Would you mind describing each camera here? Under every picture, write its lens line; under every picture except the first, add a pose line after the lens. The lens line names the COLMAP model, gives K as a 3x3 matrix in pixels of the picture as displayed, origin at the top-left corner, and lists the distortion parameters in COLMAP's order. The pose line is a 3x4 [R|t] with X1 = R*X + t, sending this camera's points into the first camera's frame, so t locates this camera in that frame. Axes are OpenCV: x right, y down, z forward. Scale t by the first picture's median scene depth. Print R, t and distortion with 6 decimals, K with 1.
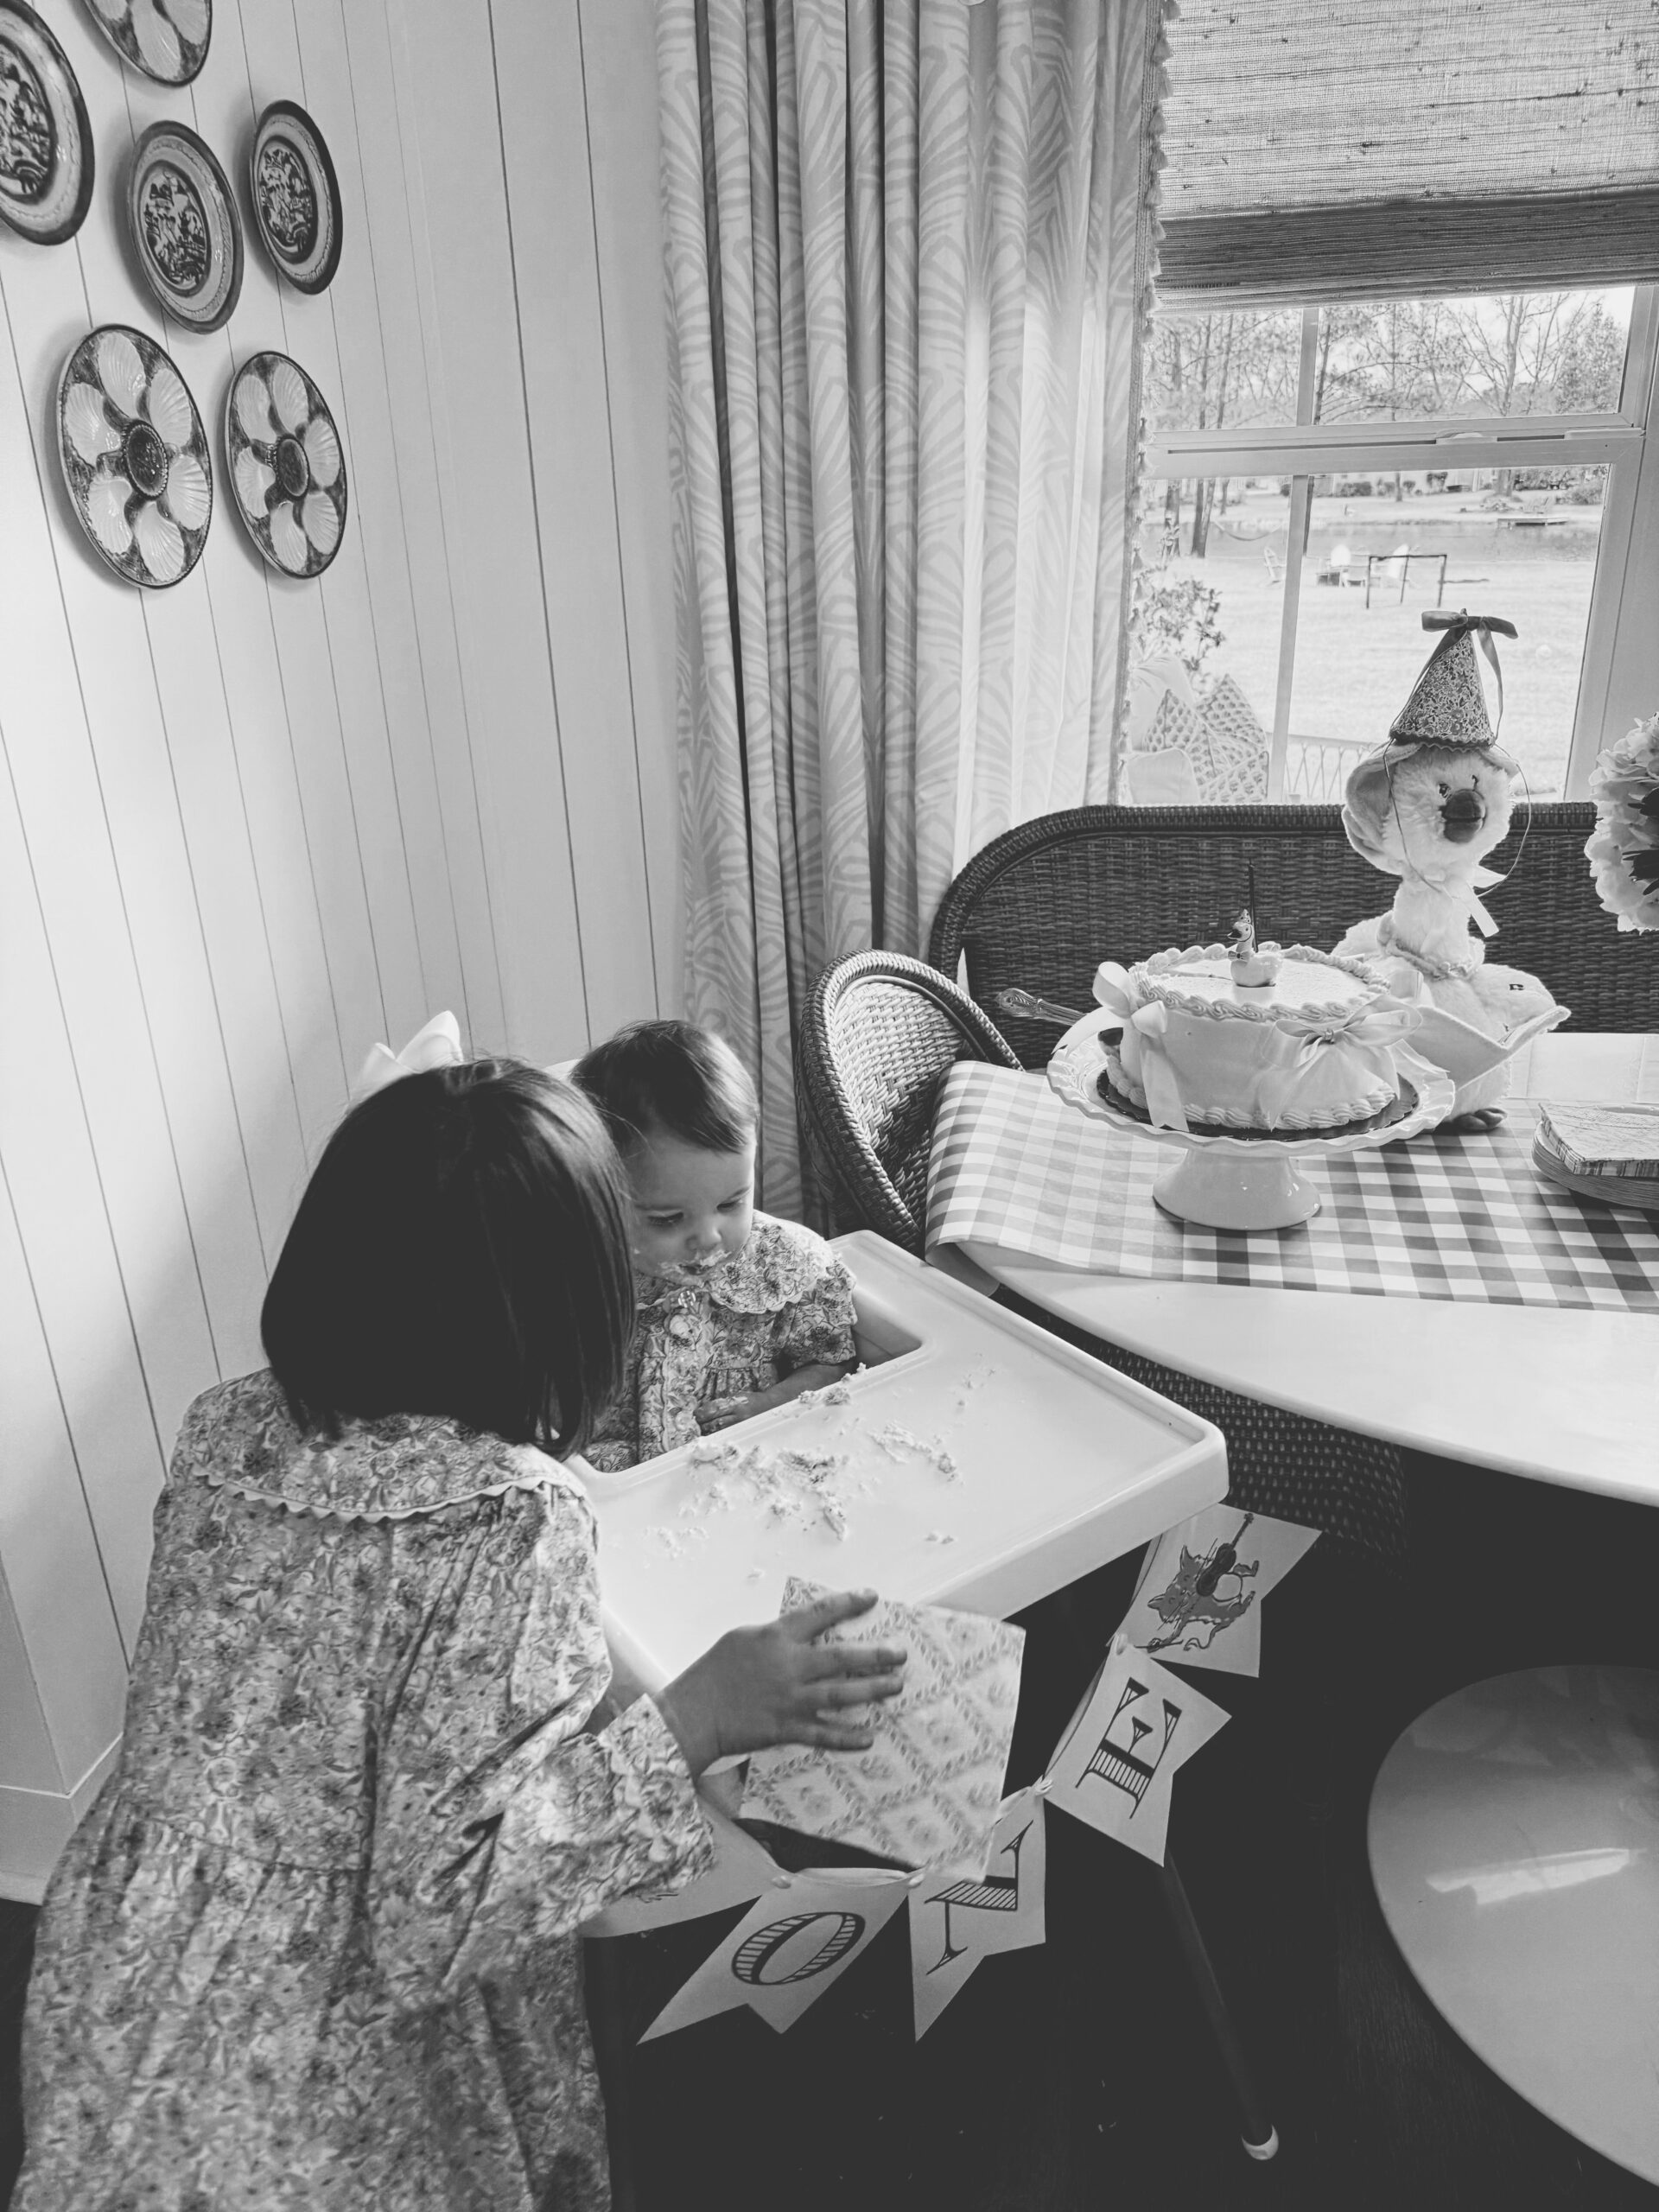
lens RADIAL K [[1531.2, 0, 739.9], [0, 1531.2, 1114.8], [0, 0, 1]] dist [0.011521, -0.002529]
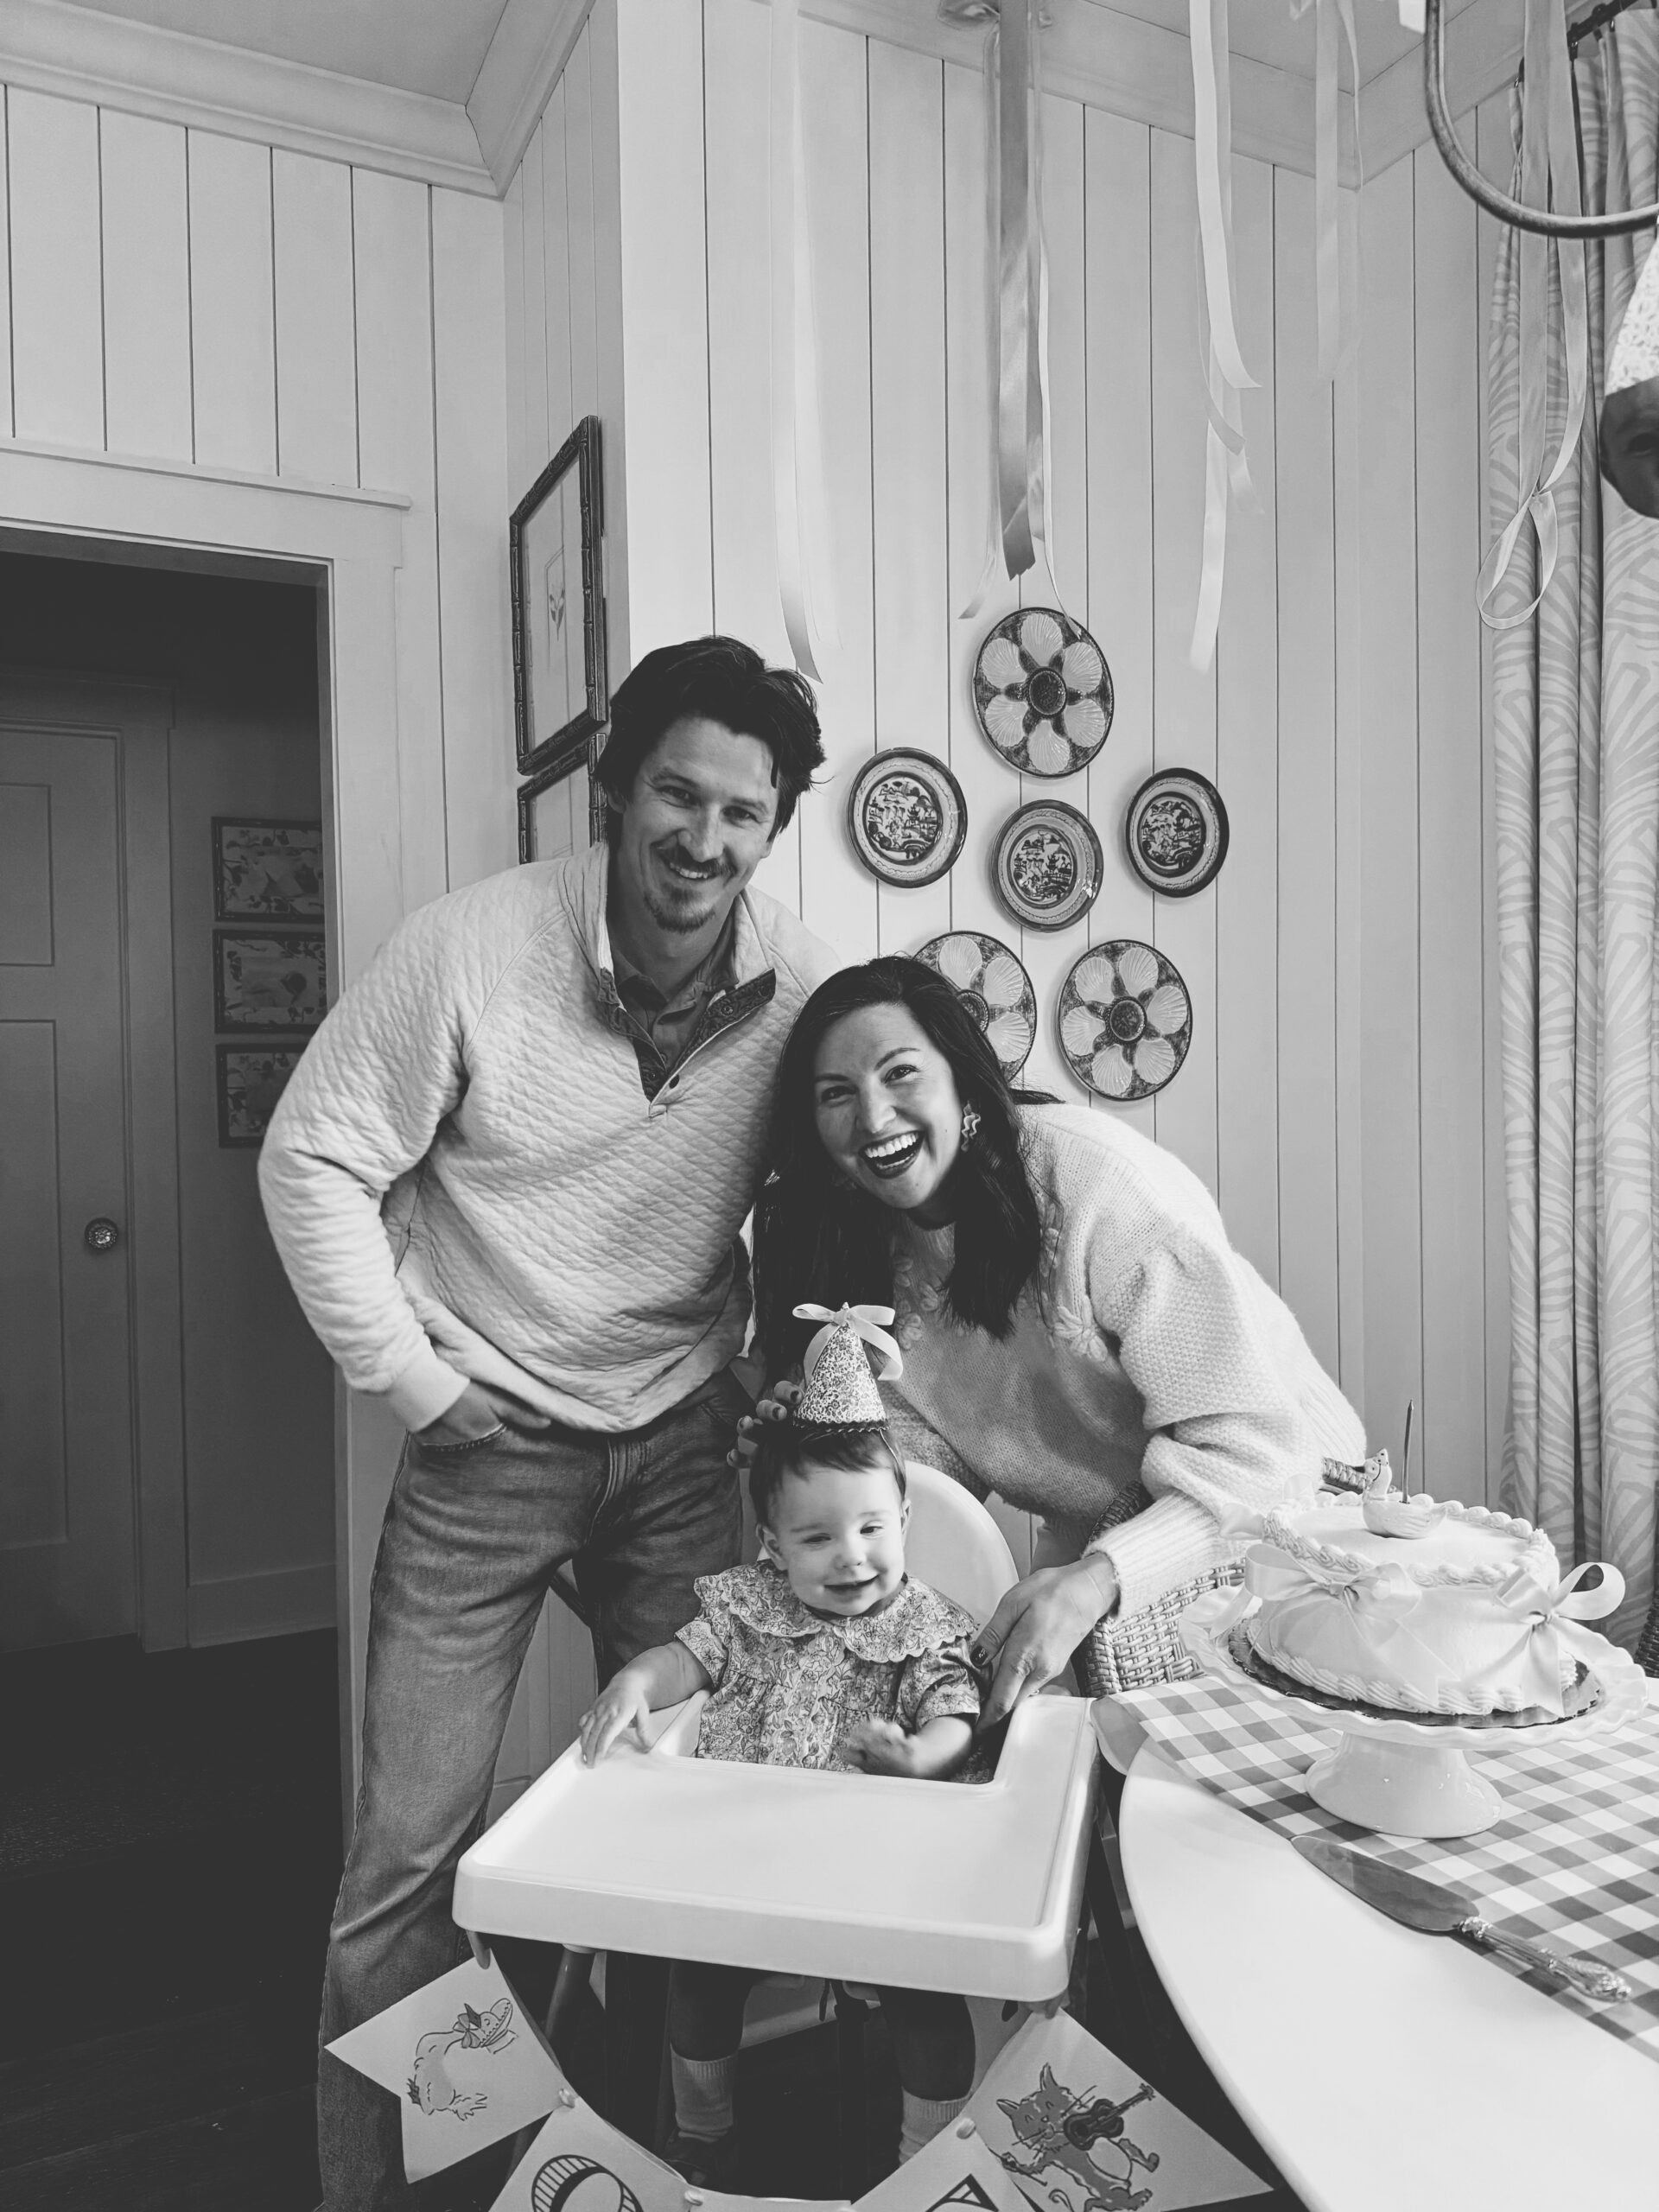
lens RADIAL K [[1460.7, 0, 802.8], [0, 1460.7, 1190.3], [0, 0, 1]] dist [0.030841, -0.002843]
pose [[0.668049, 0.067518, -0.741047, 0.443692], [-0.279183, 0.945868, -0.165502, -0.005817], [0.689759, 0.317451, 0.650736, 0.053941]]
